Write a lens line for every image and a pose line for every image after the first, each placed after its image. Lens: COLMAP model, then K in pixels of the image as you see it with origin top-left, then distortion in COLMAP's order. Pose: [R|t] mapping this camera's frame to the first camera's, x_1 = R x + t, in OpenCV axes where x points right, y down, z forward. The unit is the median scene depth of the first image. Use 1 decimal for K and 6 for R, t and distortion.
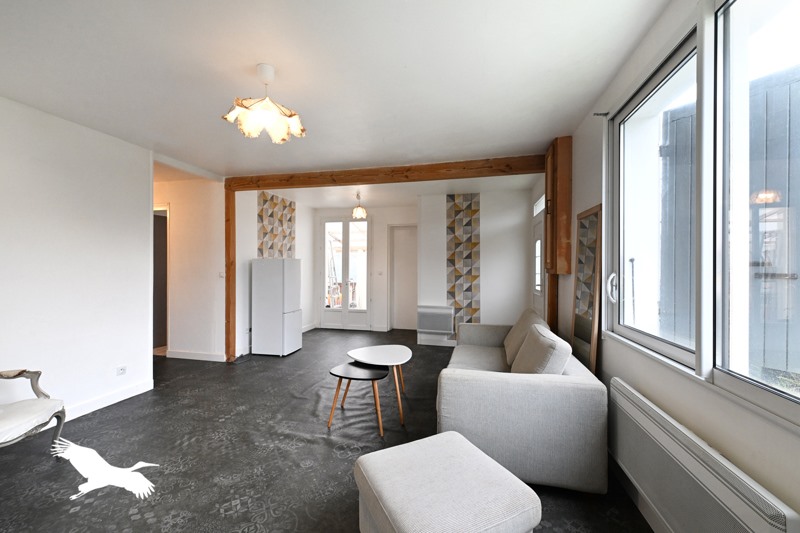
lens RADIAL K [[322.2, 0, 400.9], [0, 322.2, 266.9], [0, 0, 1]] dist [0.000390, 0.000091]
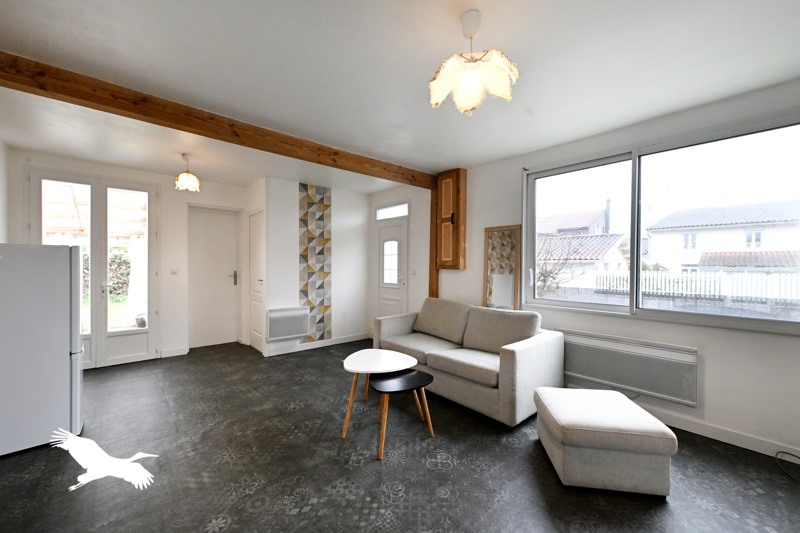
lens RADIAL K [[322.2, 0, 401.3], [0, 322.2, 267.7], [0, 0, 1]] dist [0.000390, 0.000091]
pose [[0.556762, -0.008254, 0.830631, -0.455400], [-0.005105, 0.999898, 0.013358, -0.000877], [-0.830657, -0.011677, 0.556663, 0.265345]]
